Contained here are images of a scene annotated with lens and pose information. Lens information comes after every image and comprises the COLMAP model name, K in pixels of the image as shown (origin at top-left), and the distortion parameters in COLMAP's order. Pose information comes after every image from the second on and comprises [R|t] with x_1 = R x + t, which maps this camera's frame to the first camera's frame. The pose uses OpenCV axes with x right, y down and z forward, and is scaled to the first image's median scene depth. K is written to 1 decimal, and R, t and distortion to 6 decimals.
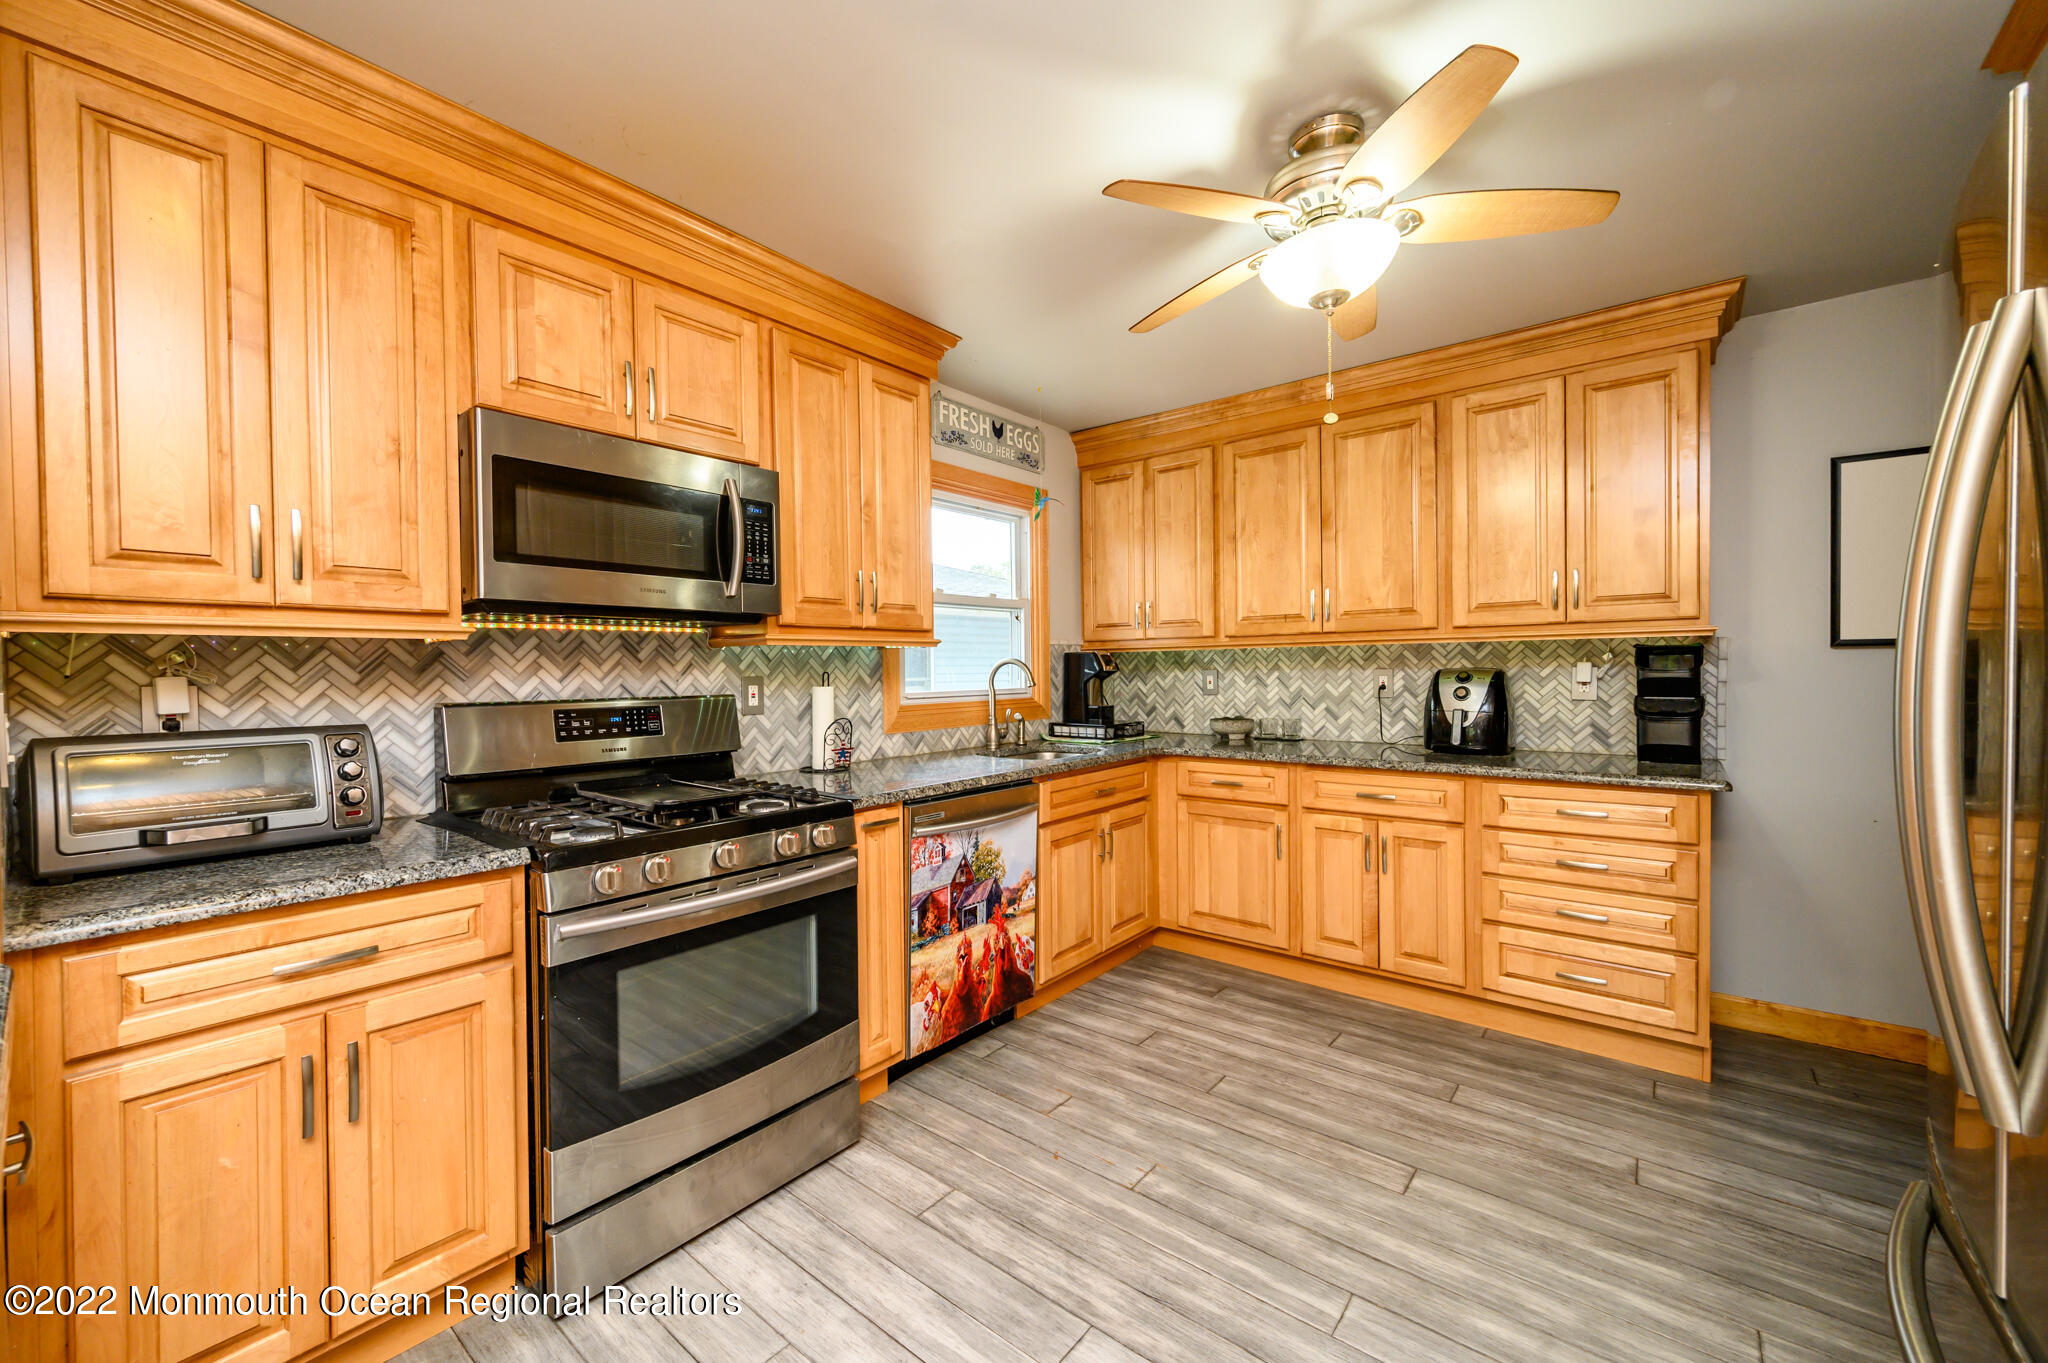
lens RADIAL K [[806.6, 0, 1017.0], [0, 806.6, 680.5], [0, 0, 1]] dist [-0.001033, -0.000106]
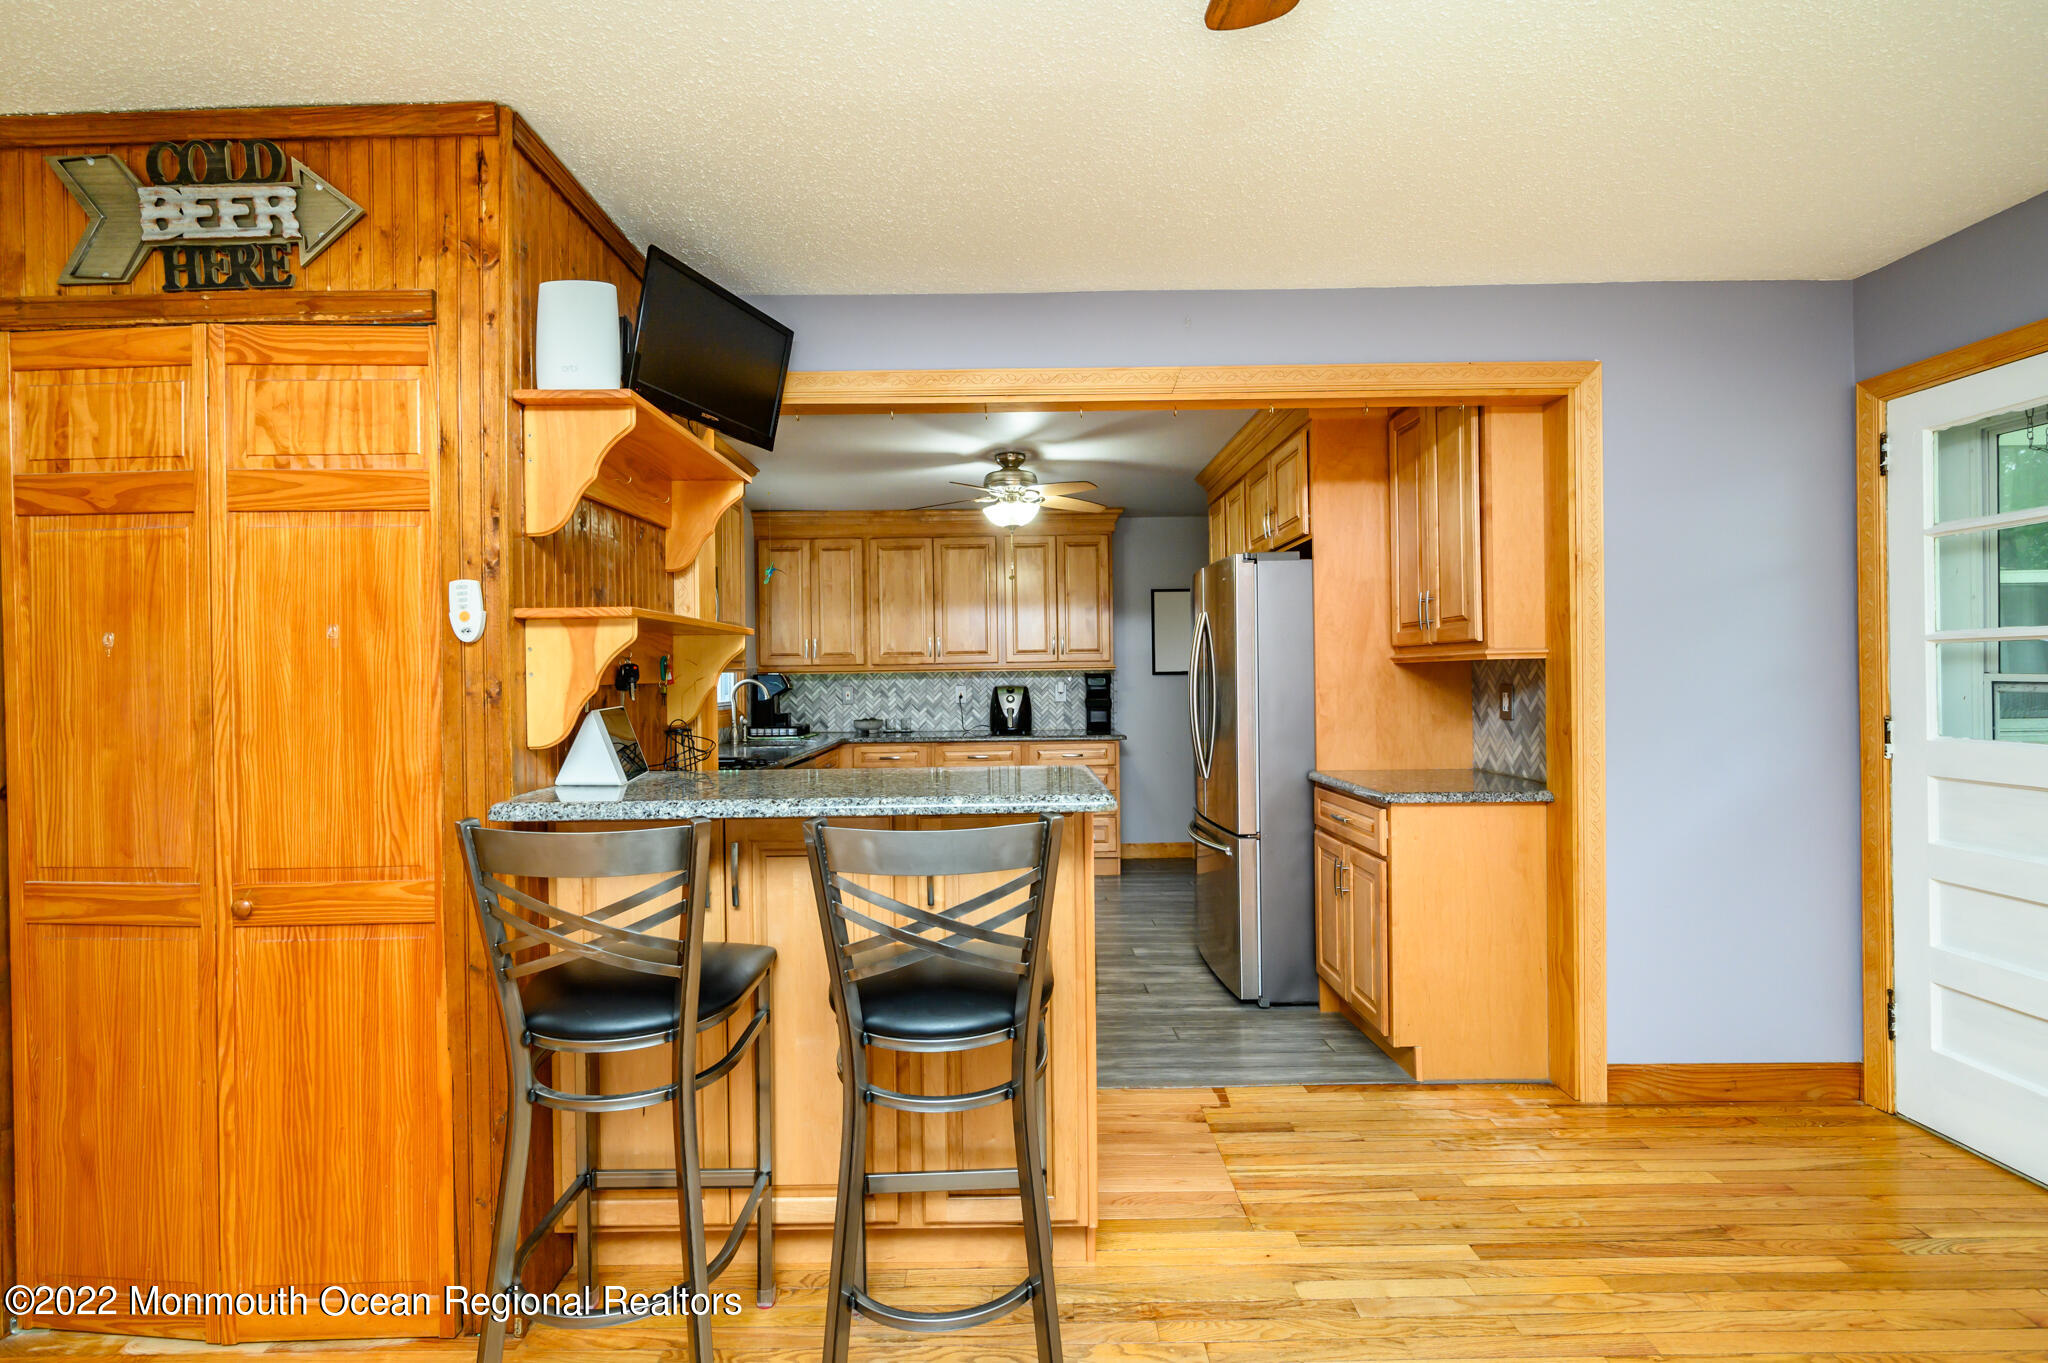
lens RADIAL K [[932.1, 0, 1013.2], [0, 932.1, 675.3], [0, 0, 1]] dist [-0.000929, 0.000293]
pose [[0.776209, 0.002727, 0.630470, -0.841118], [0.012317, 0.999734, -0.019489, 0.003674], [-0.630356, 0.022893, 0.775969, -0.694492]]
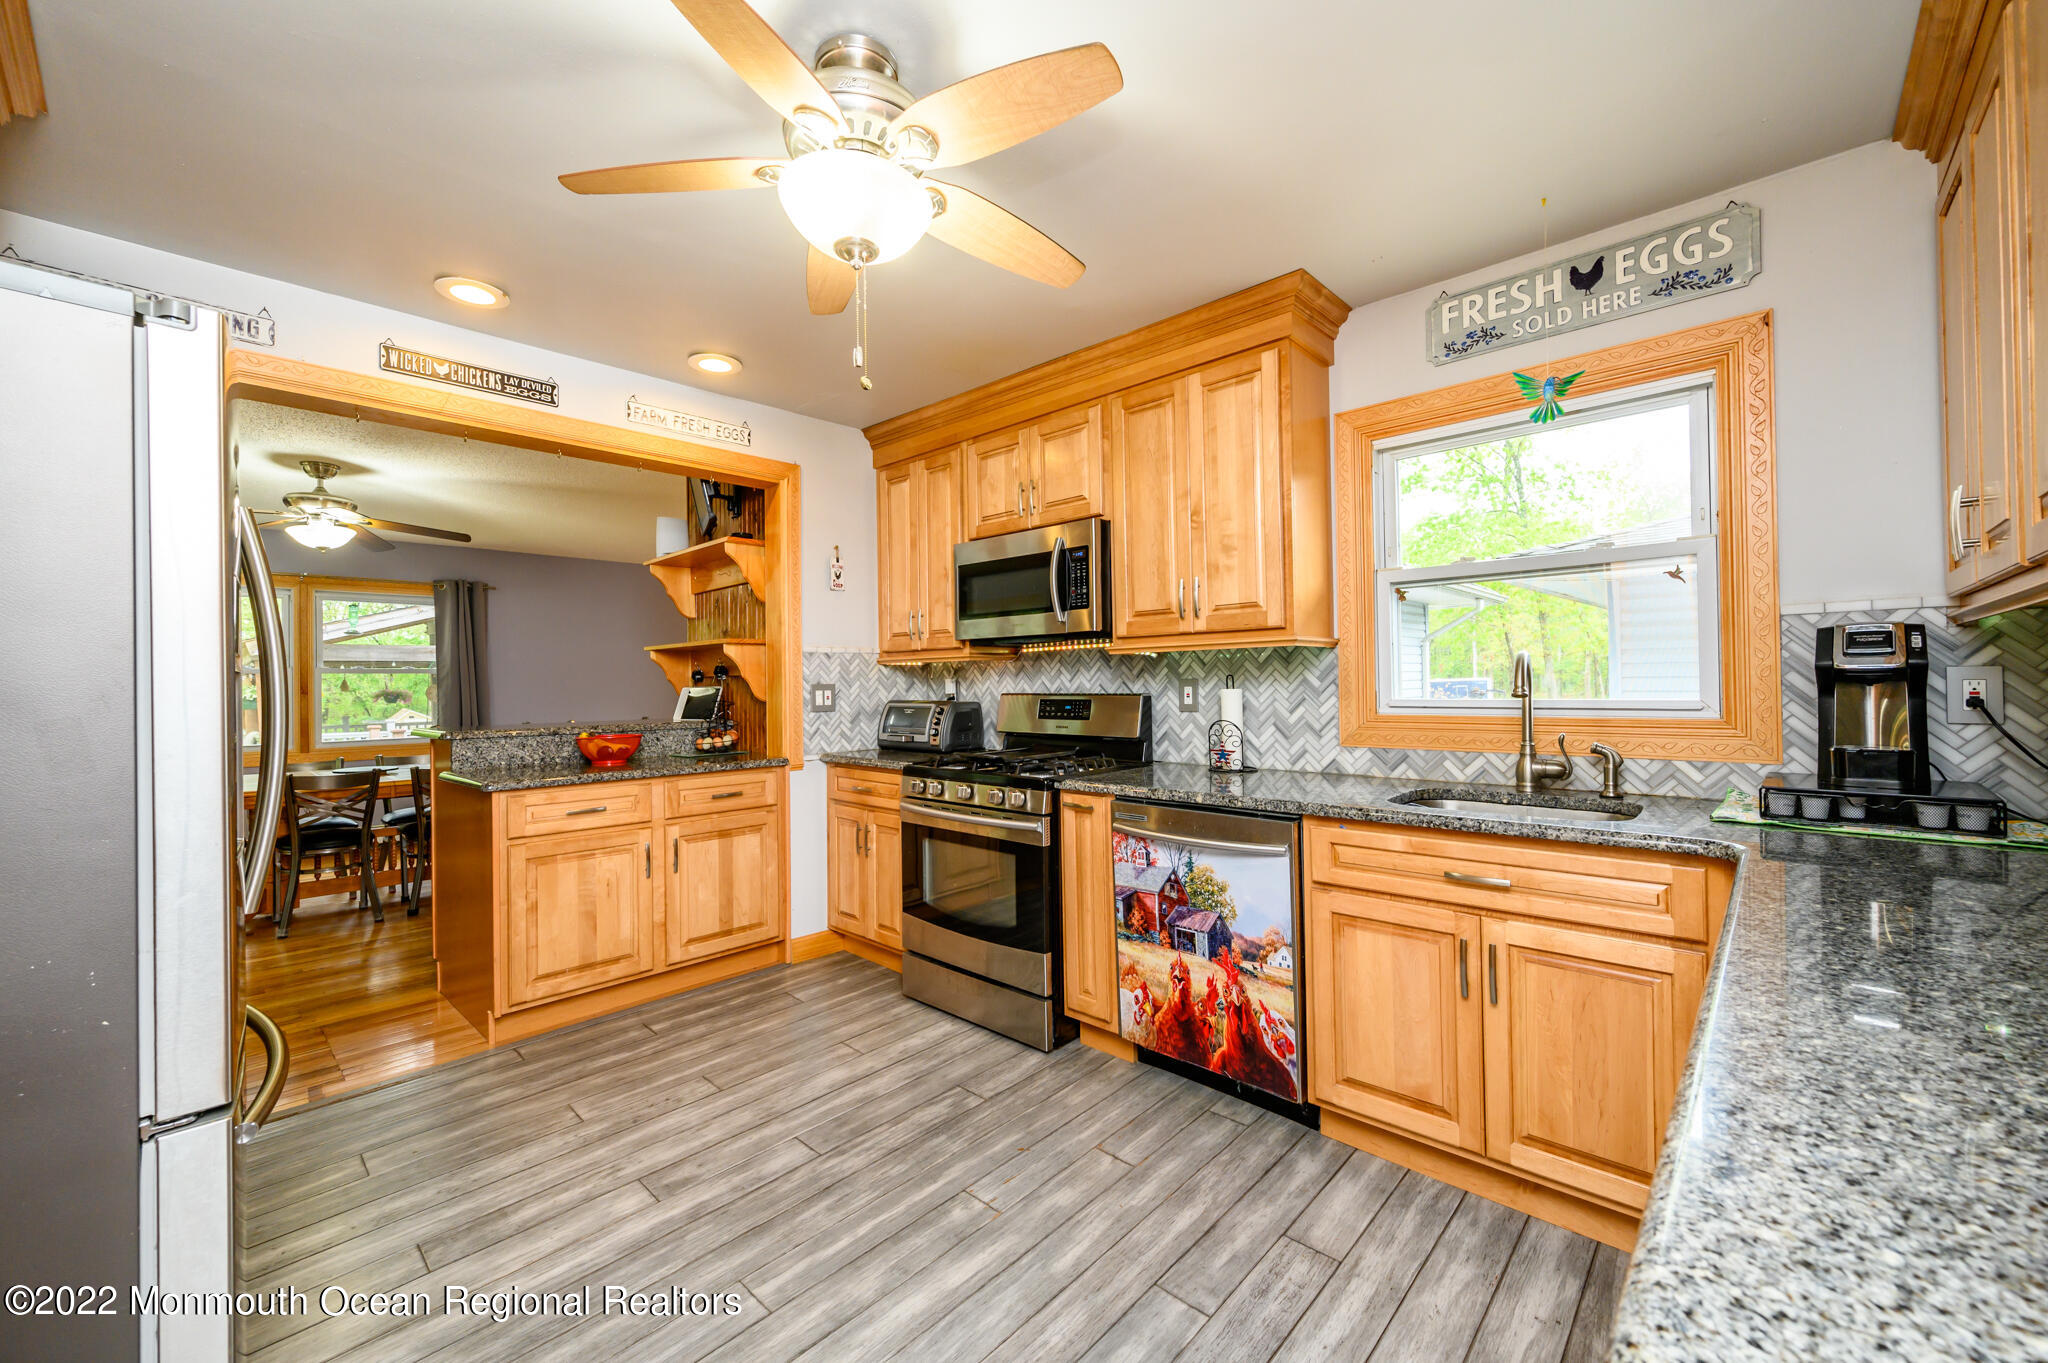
lens RADIAL K [[806.6, 0, 1020.6], [0, 806.6, 675.0], [0, 0, 1]] dist [-0.001033, -0.000106]
pose [[-0.072496, 0.003754, -0.997362, 0.806691], [0.000486, 0.999993, 0.003729, -0.014180], [0.997369, -0.000214, -0.072497, 0.806974]]
